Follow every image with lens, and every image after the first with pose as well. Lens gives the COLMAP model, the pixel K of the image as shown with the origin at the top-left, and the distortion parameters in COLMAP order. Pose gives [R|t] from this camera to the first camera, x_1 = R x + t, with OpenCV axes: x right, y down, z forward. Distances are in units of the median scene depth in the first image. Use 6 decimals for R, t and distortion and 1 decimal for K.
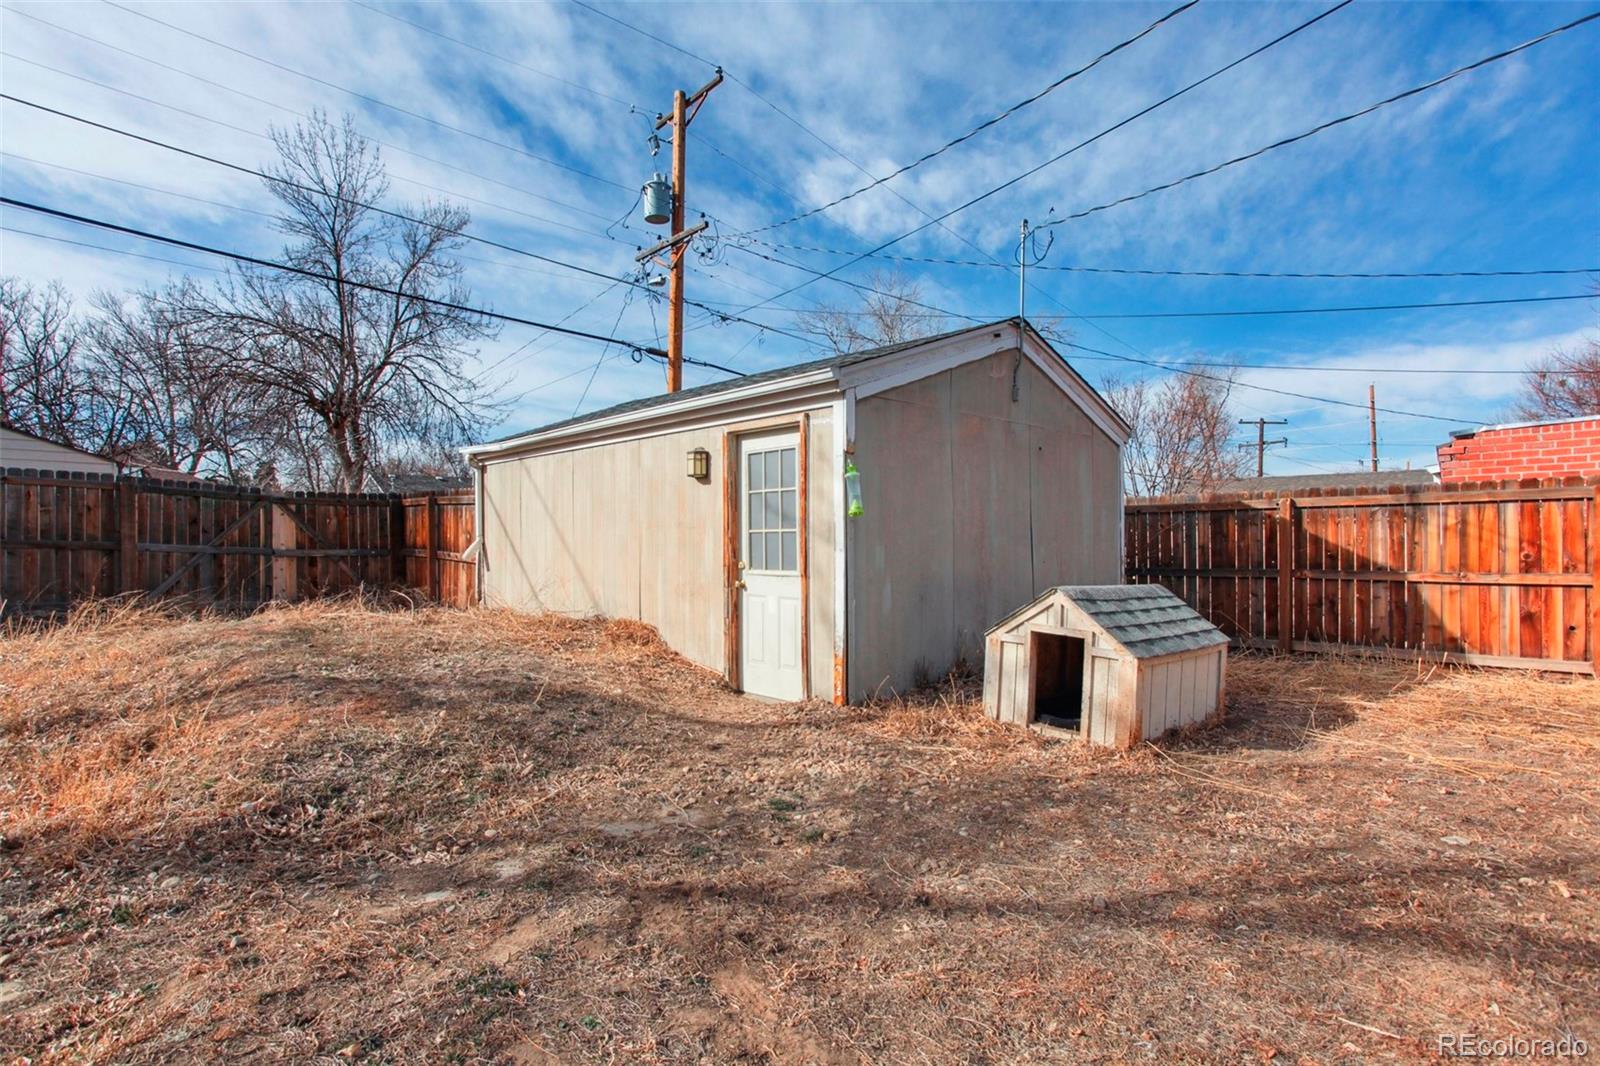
lens RADIAL K [[784.2, 0, 800.0], [0, 784.2, 533.0], [0, 0, 1]] dist [-0.073828, 0.035222]
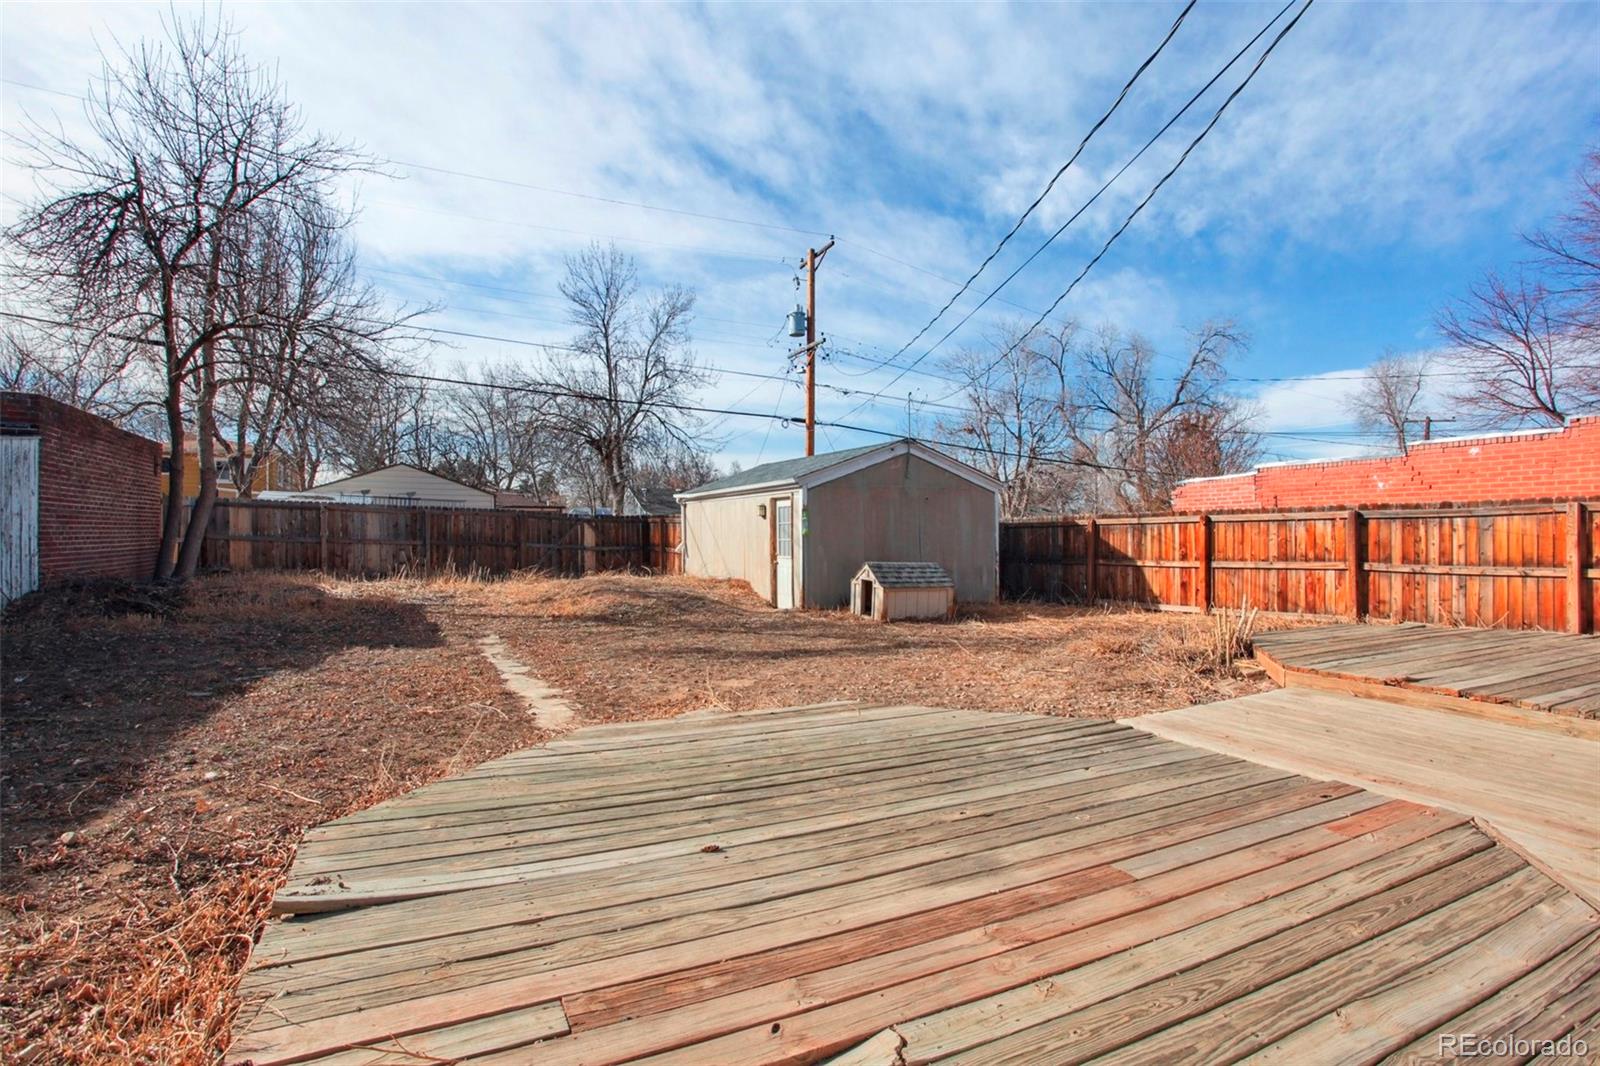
lens RADIAL K [[778.0, 0, 800.0], [0, 778.0, 533.0], [0, 0, 1]] dist [-0.069611, 0.000491]
pose [[0.957899, -0.002607, -0.287092, 0.425463], [0.003998, 0.999983, 0.004257, -0.020659], [0.287076, -0.005226, 0.957894, -0.782717]]
